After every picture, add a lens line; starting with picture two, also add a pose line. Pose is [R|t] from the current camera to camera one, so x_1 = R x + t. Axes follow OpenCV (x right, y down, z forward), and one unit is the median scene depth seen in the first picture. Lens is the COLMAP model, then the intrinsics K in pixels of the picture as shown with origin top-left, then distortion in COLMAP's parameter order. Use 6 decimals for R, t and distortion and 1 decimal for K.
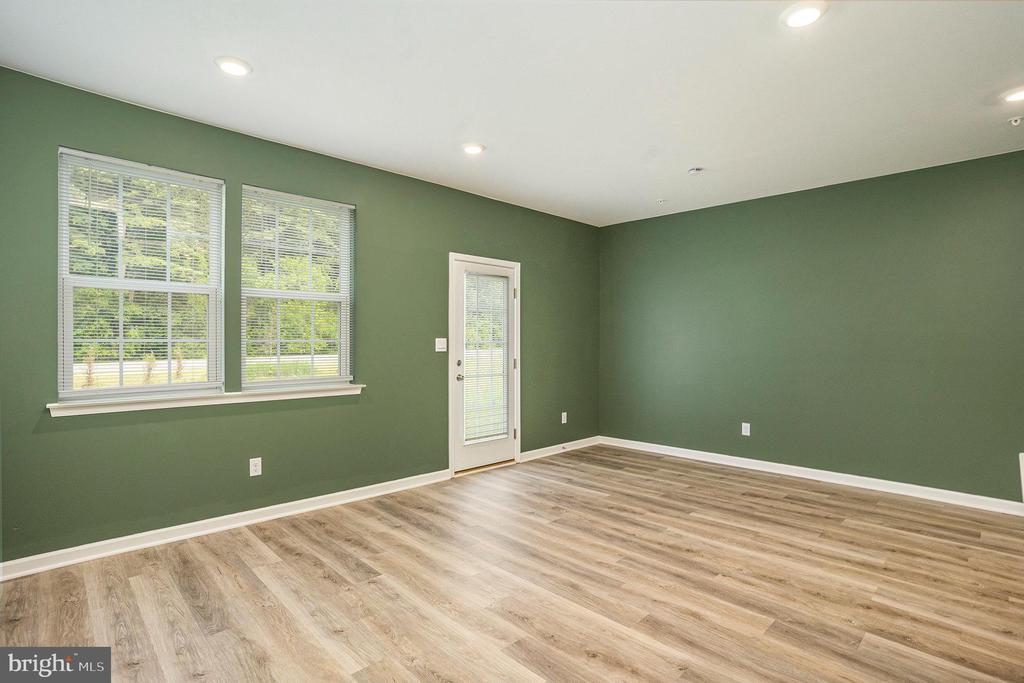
lens RADIAL K [[506.8, 0, 512.0], [0, 506.8, 341.5], [0, 0, 1]] dist [-0.051817, 0.021783]
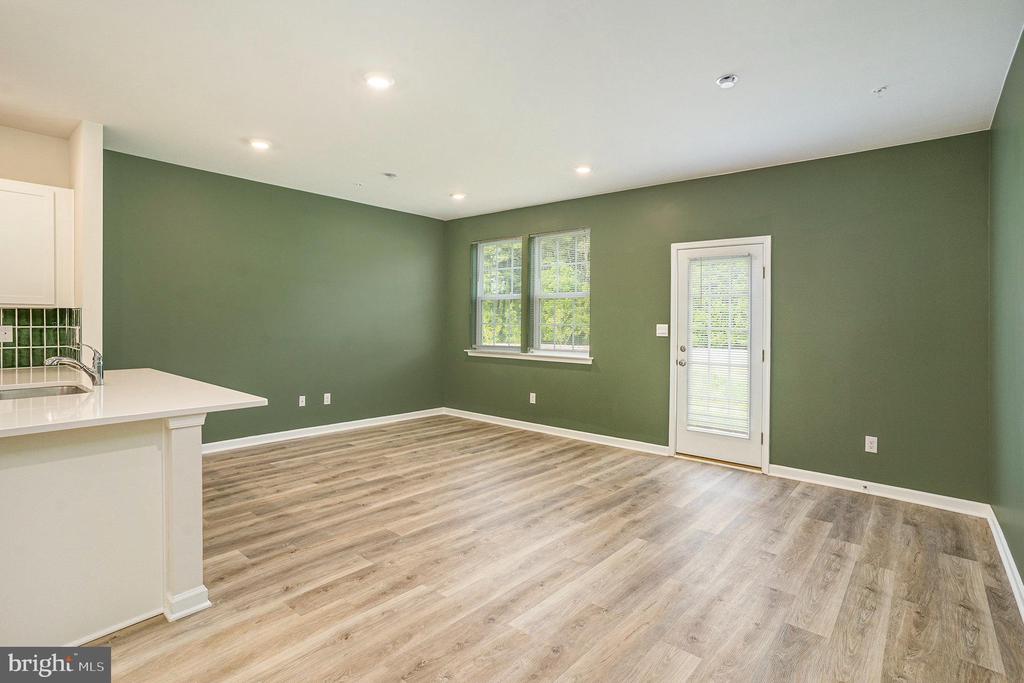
lens RADIAL K [[513.4, 0, 507.5], [0, 513.4, 321.7], [0, 0, 1]] dist [-0.050149, 0.023697]
pose [[0.074648, -0.003178, -0.997205, 1.269262], [-0.014179, 0.999890, -0.004248, -0.003412], [0.997109, 0.014457, 0.074595, 0.782165]]
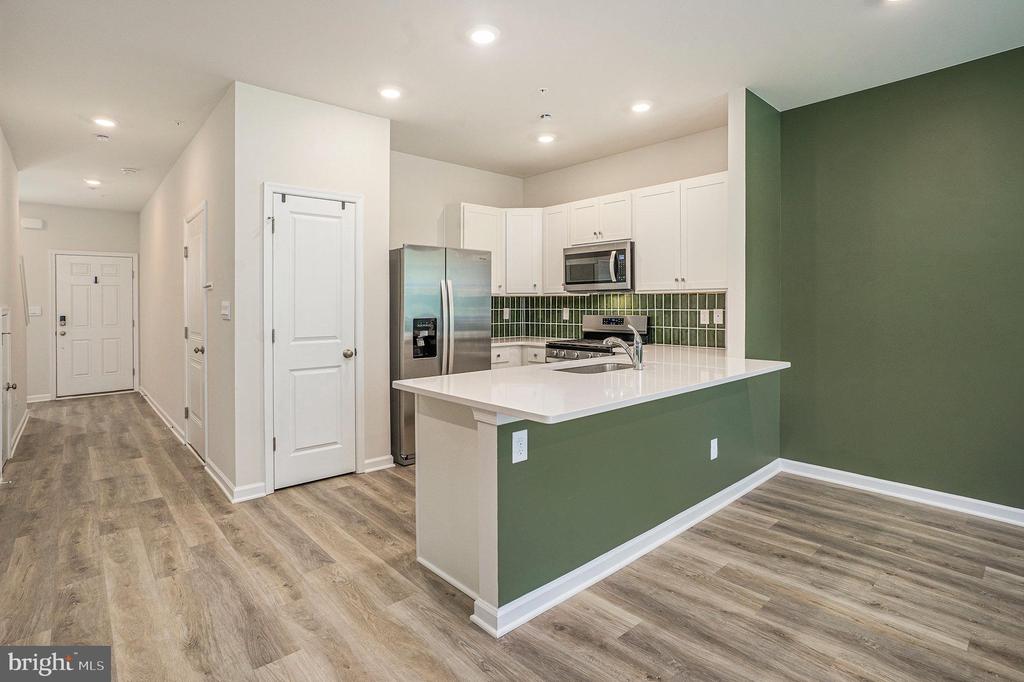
lens RADIAL K [[513.4, 0, 507.5], [0, 513.4, 321.2], [0, 0, 1]] dist [-0.050149, 0.023697]
pose [[-0.998859, -0.000931, 0.047755, 0.526870], [0.000770, 0.999367, 0.035580, -0.000728], [-0.047758, 0.035576, -0.998225, 0.999340]]
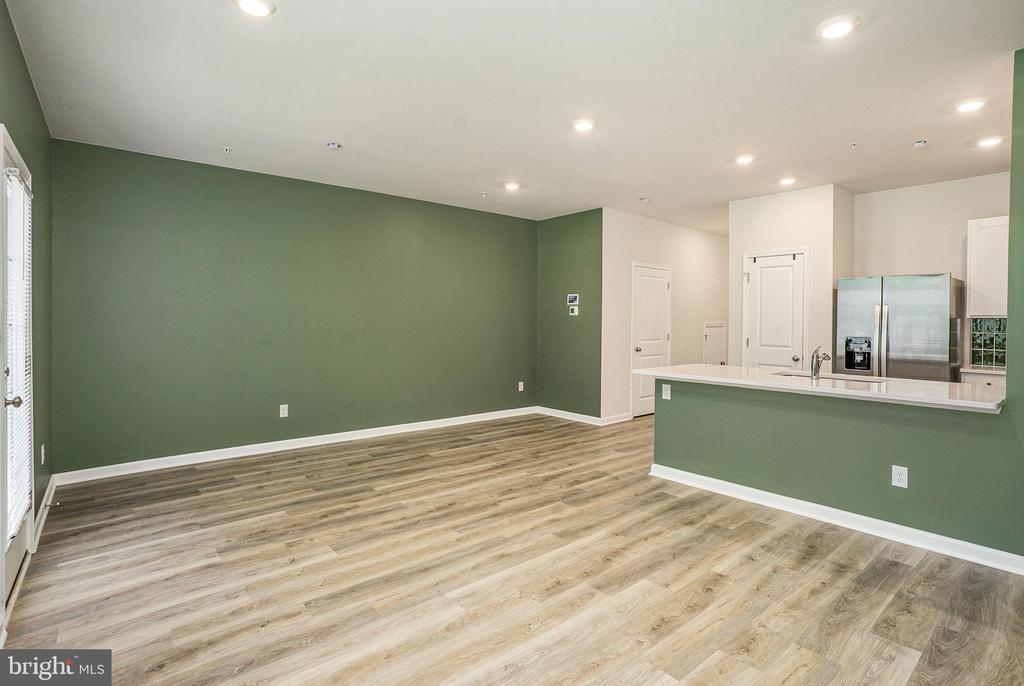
lens RADIAL K [[493.6, 0, 506.6], [0, 493.6, 327.4], [0, 0, 1]] dist [-0.054835, 0.000484]
pose [[0.095252, -0.011320, 0.995389, -0.693374], [0.003765, 0.999932, 0.011011, -0.008372], [-0.995446, 0.002699, 0.095288, 0.681594]]
